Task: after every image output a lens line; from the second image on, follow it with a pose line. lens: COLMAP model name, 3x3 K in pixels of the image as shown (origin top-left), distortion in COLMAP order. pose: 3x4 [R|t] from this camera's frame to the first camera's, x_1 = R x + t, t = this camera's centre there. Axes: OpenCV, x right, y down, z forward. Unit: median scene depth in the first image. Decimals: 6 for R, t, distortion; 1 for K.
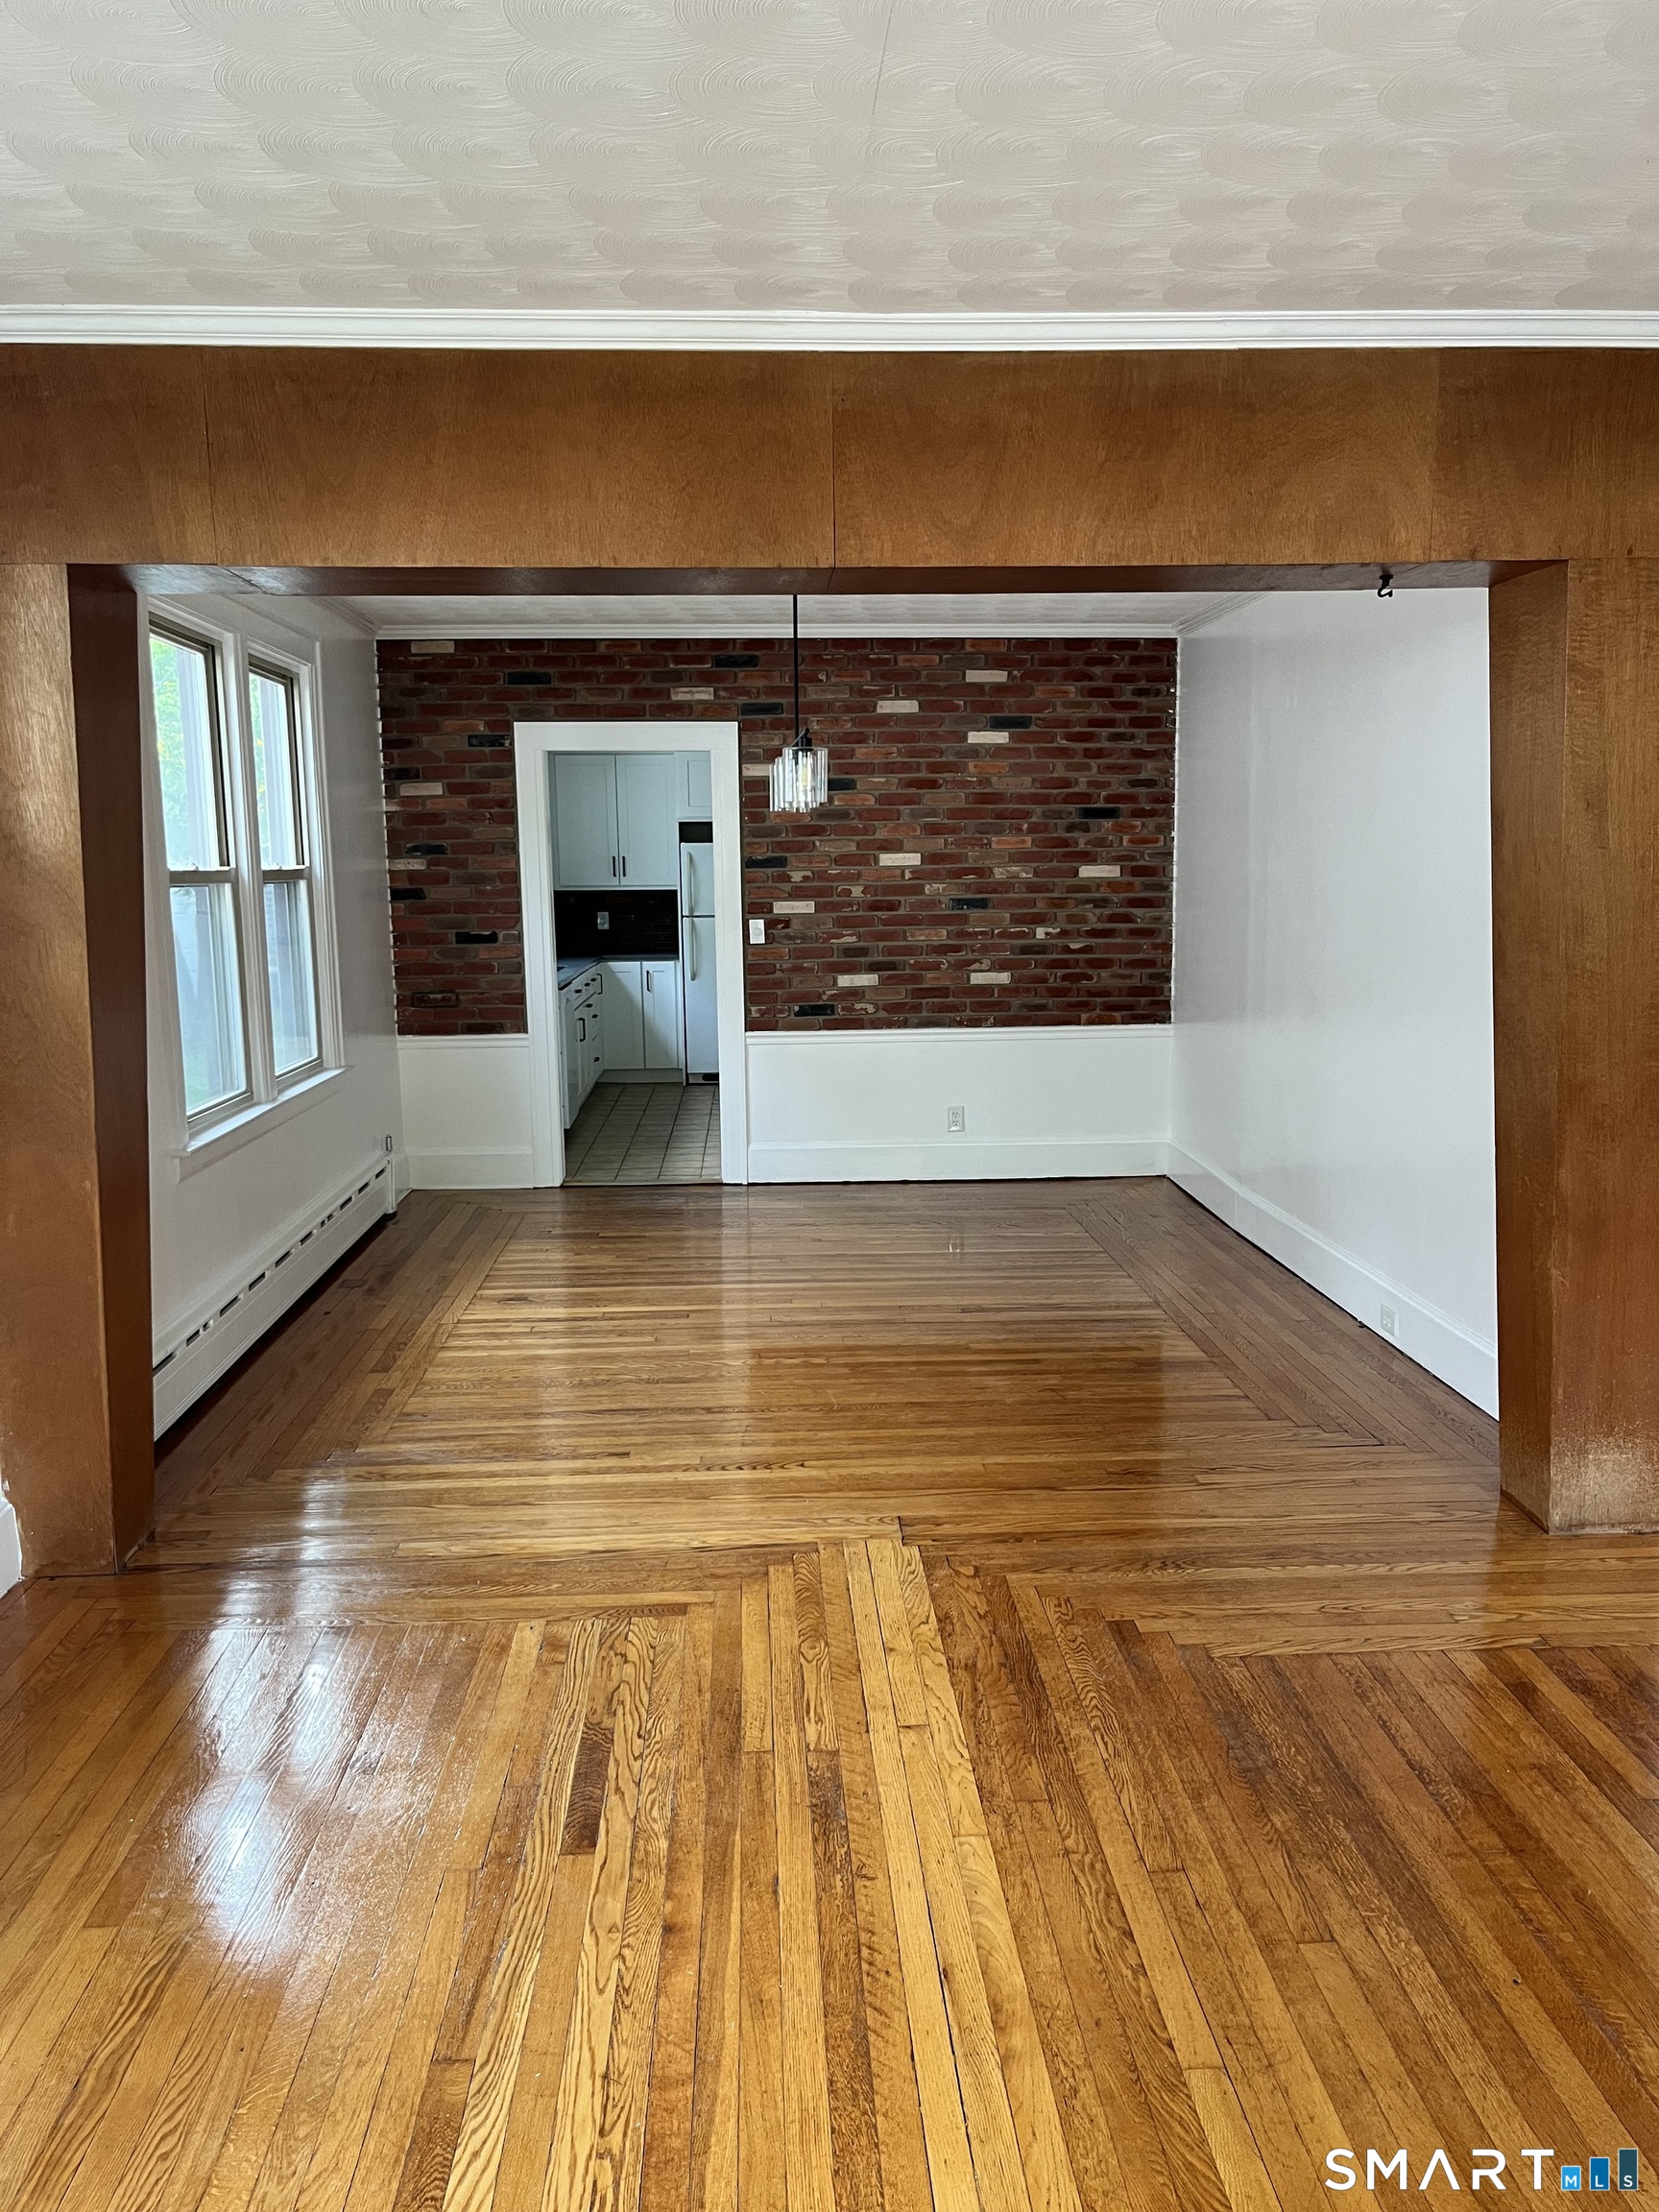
lens RADIAL K [[1699.9, 0, 829.5], [0, 1699.9, 1106.0], [0, 0, 1]] dist [0.073290, -0.004199]
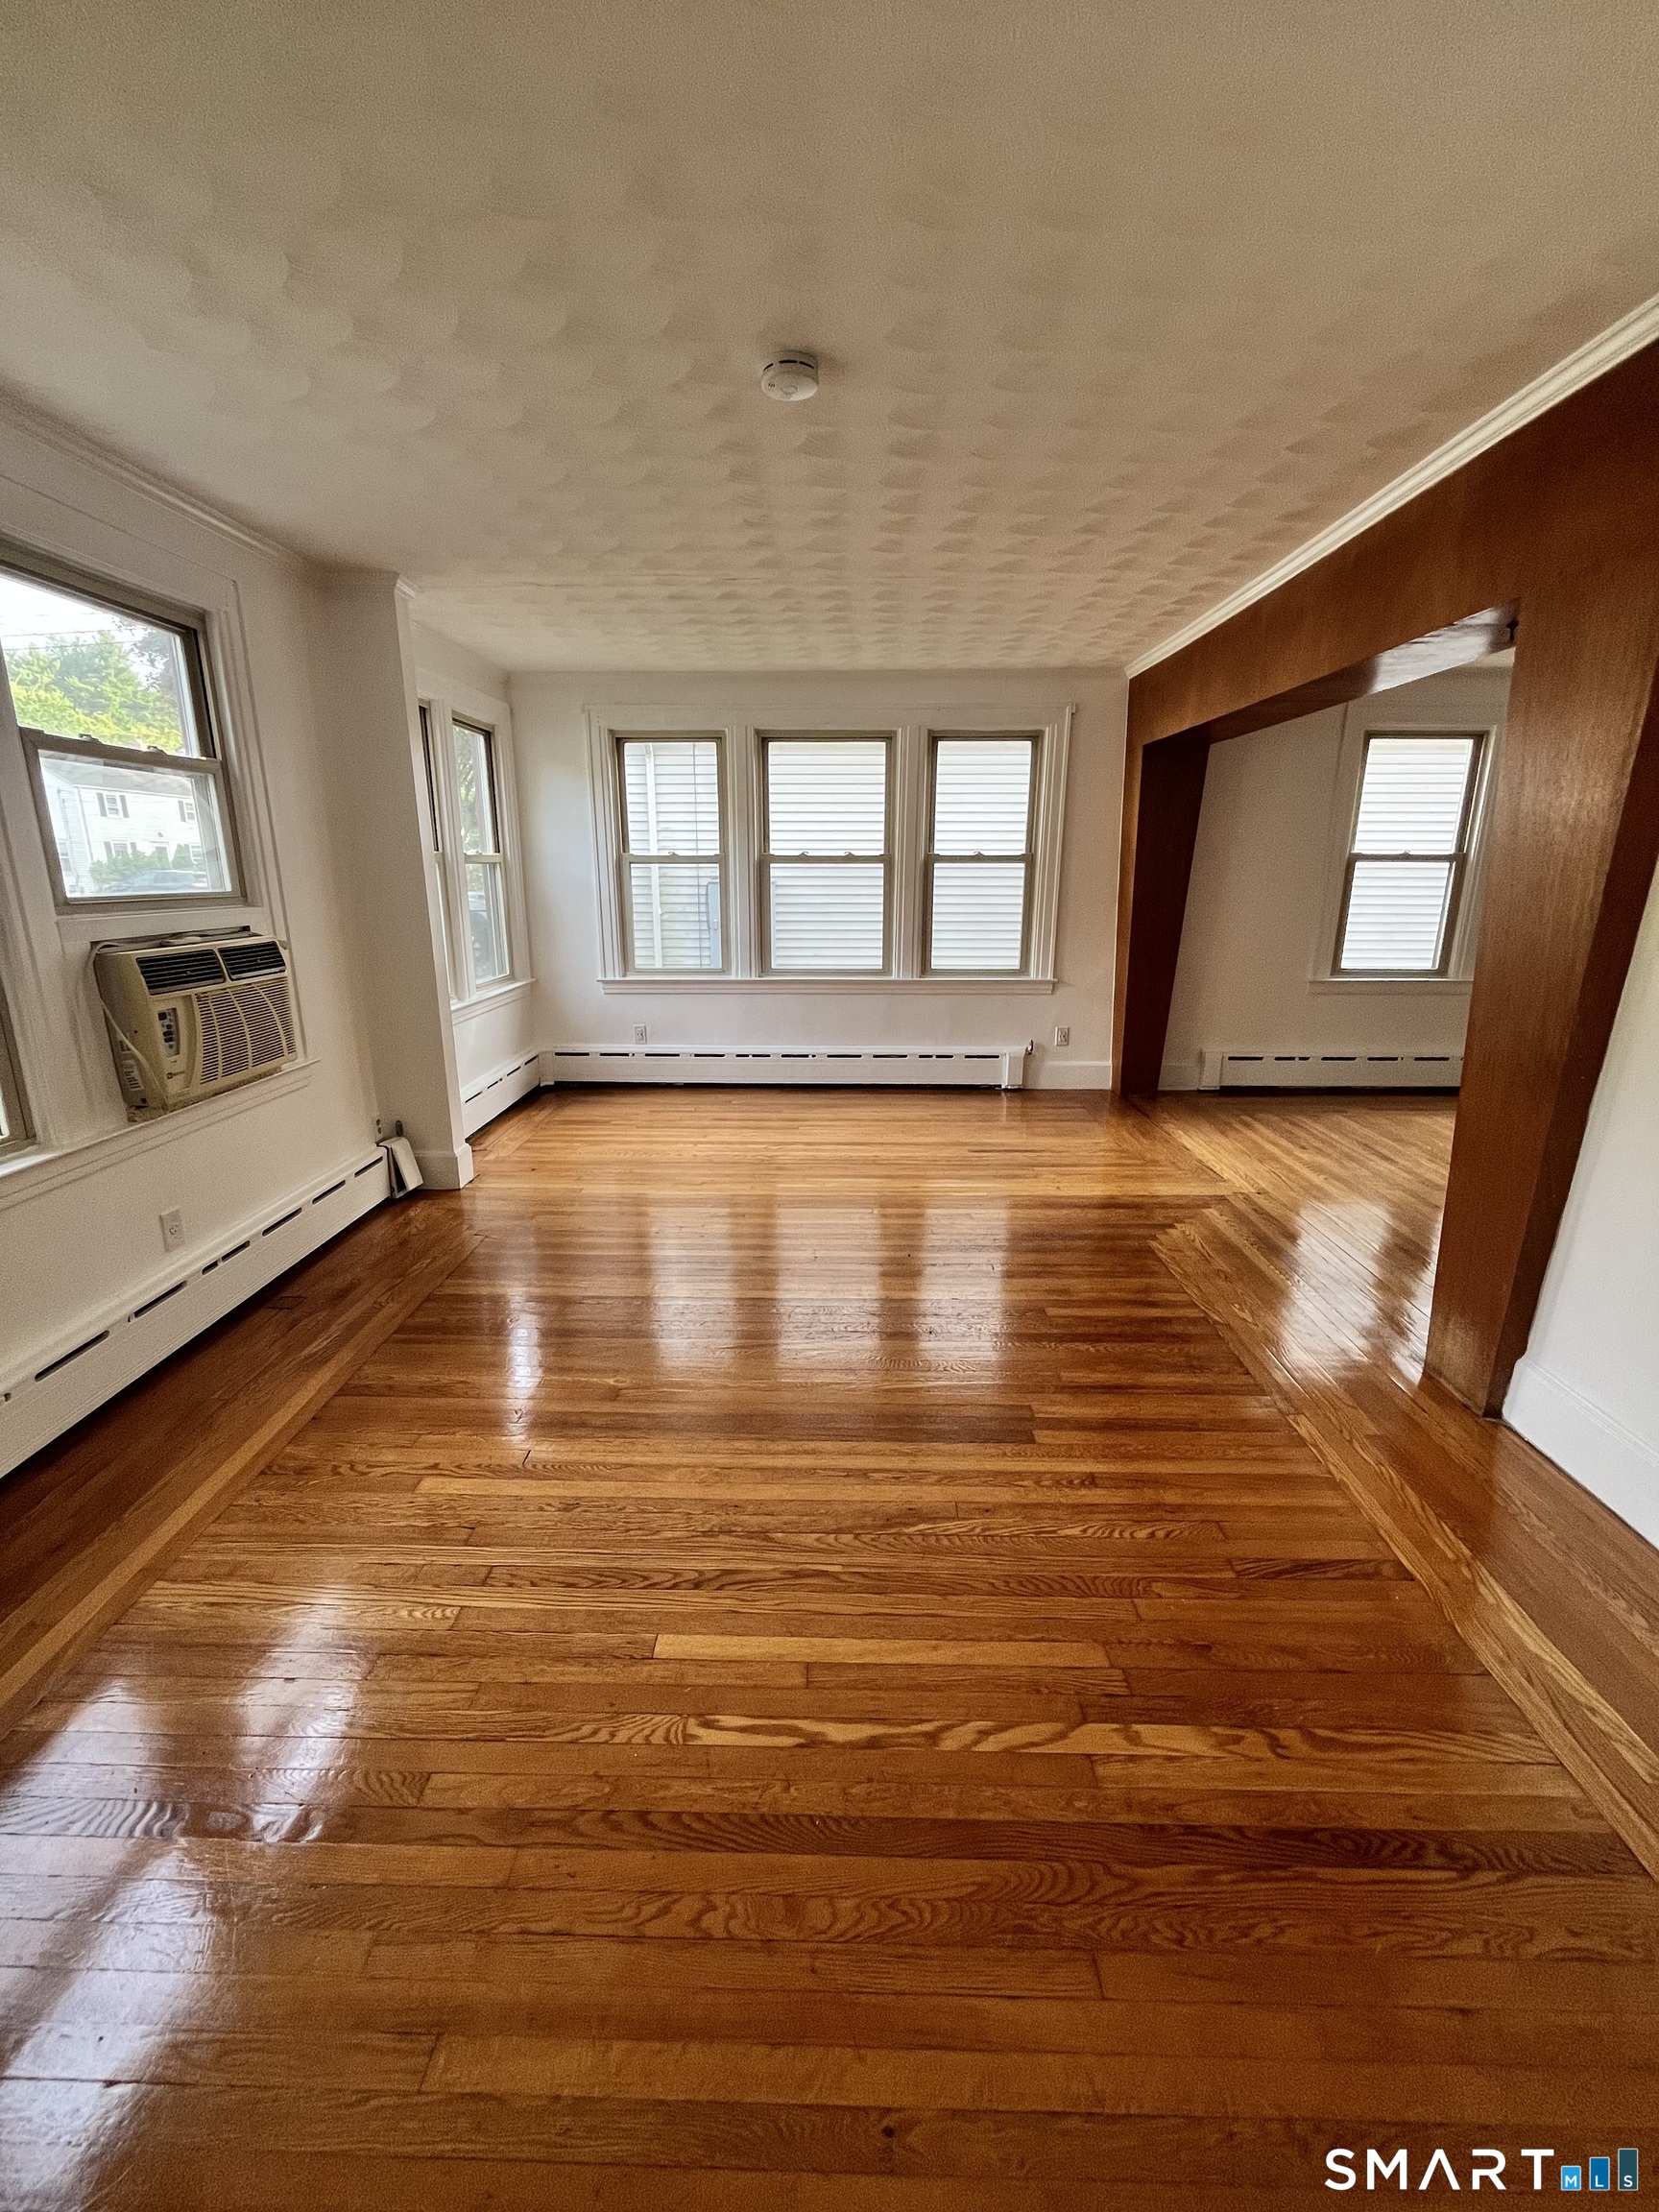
lens RADIAL K [[893.2, 0, 829.5], [0, 893.2, 1106.0], [0, 0, 1]] dist [0.001022, 0.000313]
pose [[-0.071319, 0.277314, -0.958129, 0.520952], [-0.144044, 0.947642, 0.285001, -0.036222], [0.986998, 0.158339, -0.027640, 0.264426]]
